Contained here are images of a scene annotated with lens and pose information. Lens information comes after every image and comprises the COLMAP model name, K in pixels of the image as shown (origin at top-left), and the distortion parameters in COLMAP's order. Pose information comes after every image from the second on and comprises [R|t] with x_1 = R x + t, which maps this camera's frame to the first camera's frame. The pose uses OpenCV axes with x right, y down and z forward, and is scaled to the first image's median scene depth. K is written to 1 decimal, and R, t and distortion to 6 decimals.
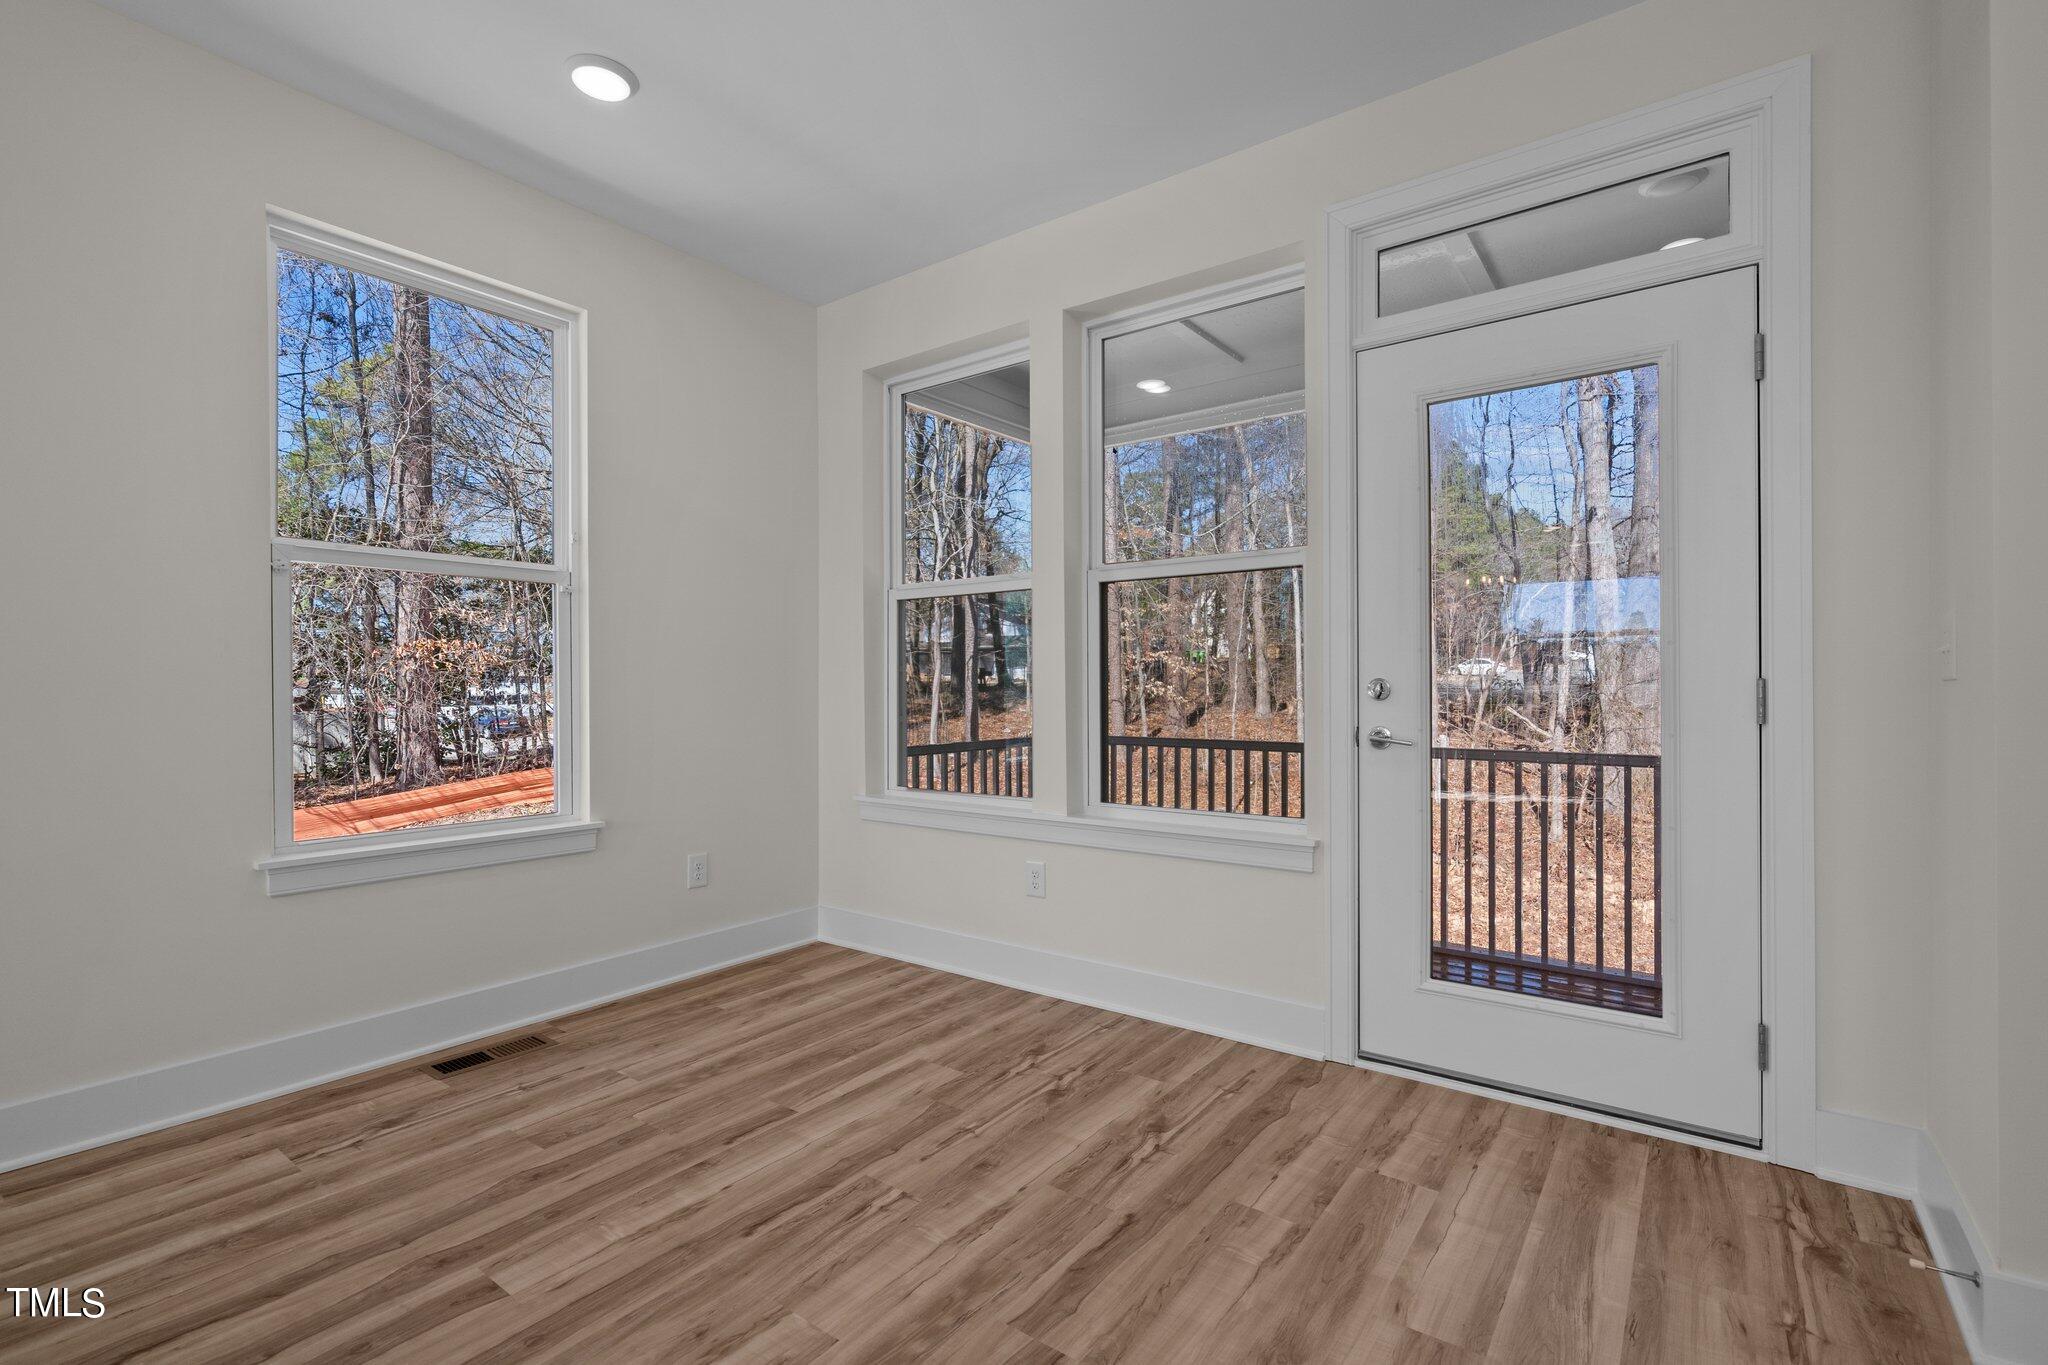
lens RADIAL K [[934.0, 0, 1013.7], [0, 934.0, 683.6], [0, 0, 1]] dist [0.000412, 0.001052]
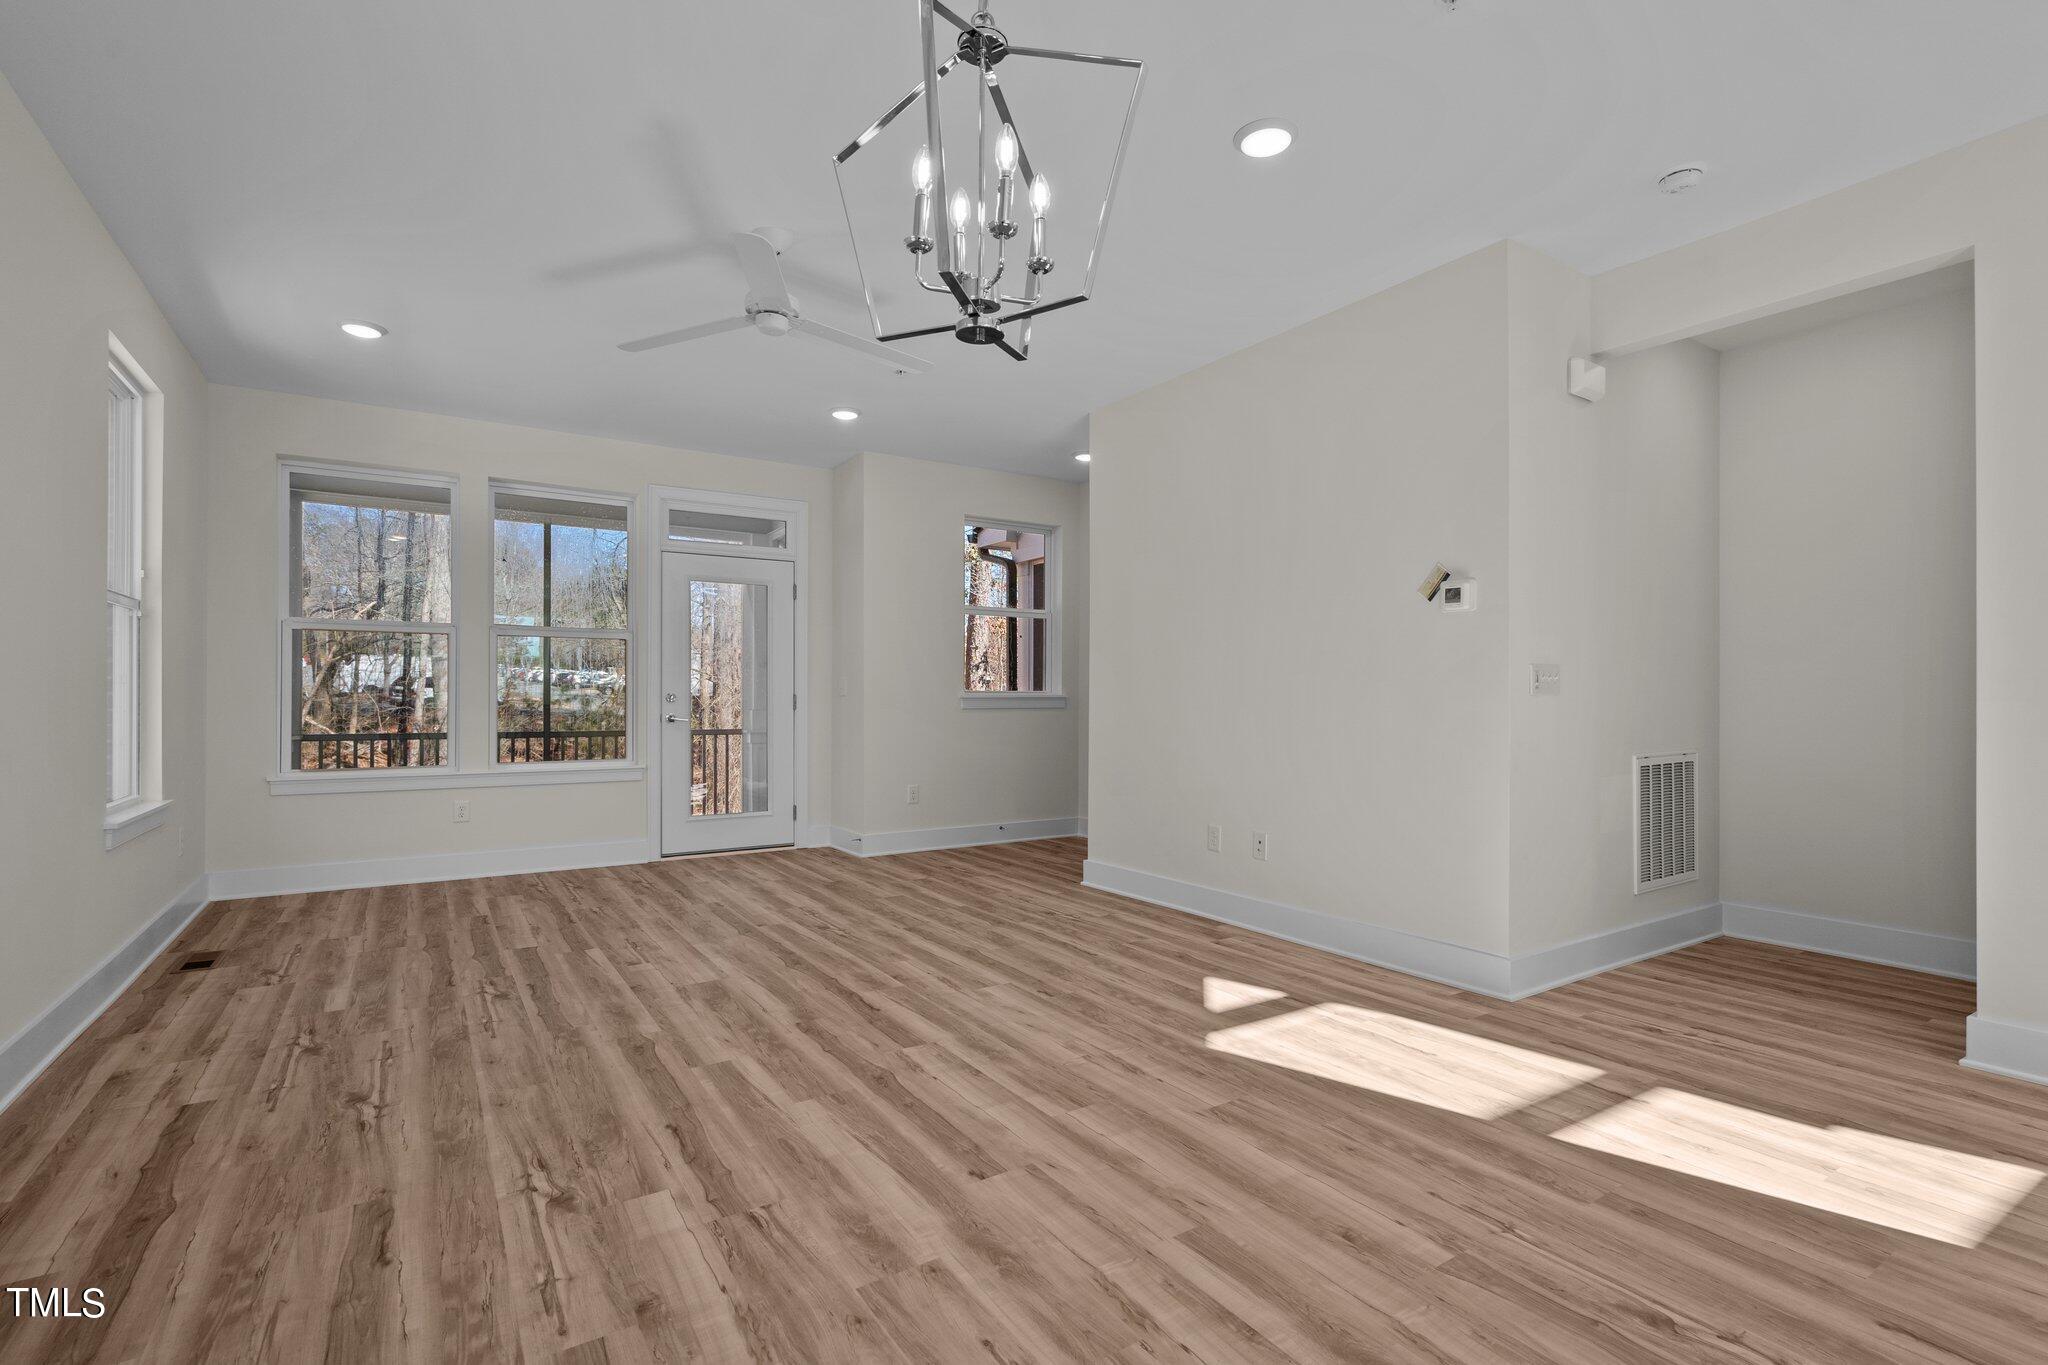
lens RADIAL K [[934.0, 0, 1026.1], [0, 934.0, 689.4], [0, 0, 1]] dist [0.000412, 0.001052]
pose [[0.343150, 0.012001, 0.939204, -1.762671], [-0.007520, 0.999921, -0.010030, 0.001466], [-0.939250, -0.003621, 0.343213, -0.753295]]
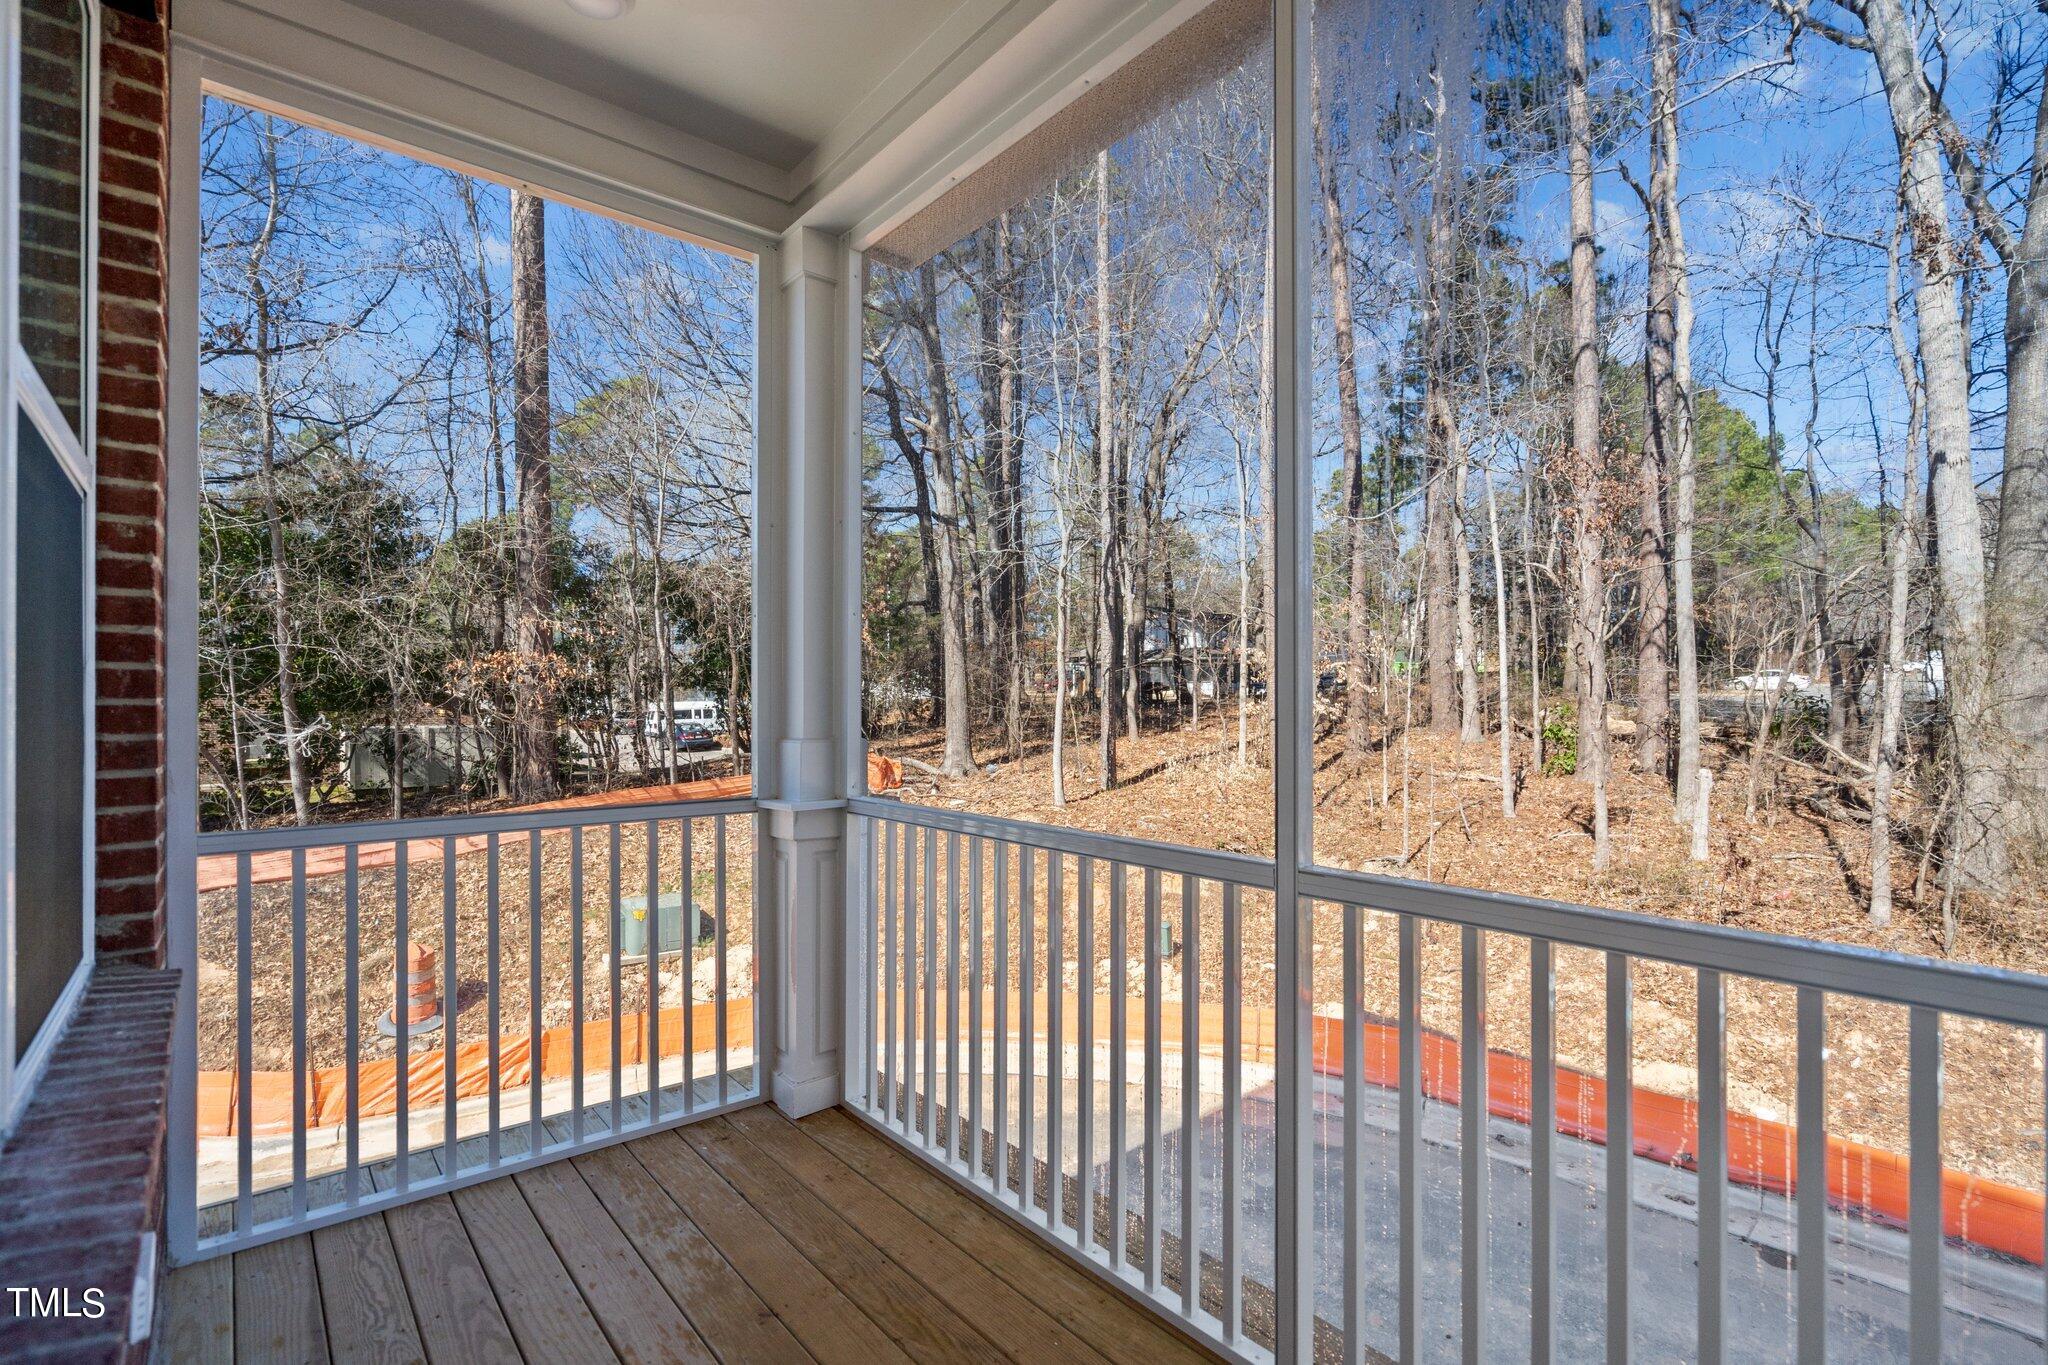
lens RADIAL K [[934.0, 0, 1032.4], [0, 934.0, 694.7], [0, 0, 1]] dist [0.000412, 0.001052]
pose [[0.977370, 0.003654, -0.211504, 0.092756], [-0.004615, 0.999981, -0.004052, 0.001503], [0.211486, 0.004936, 0.977369, 0.154440]]
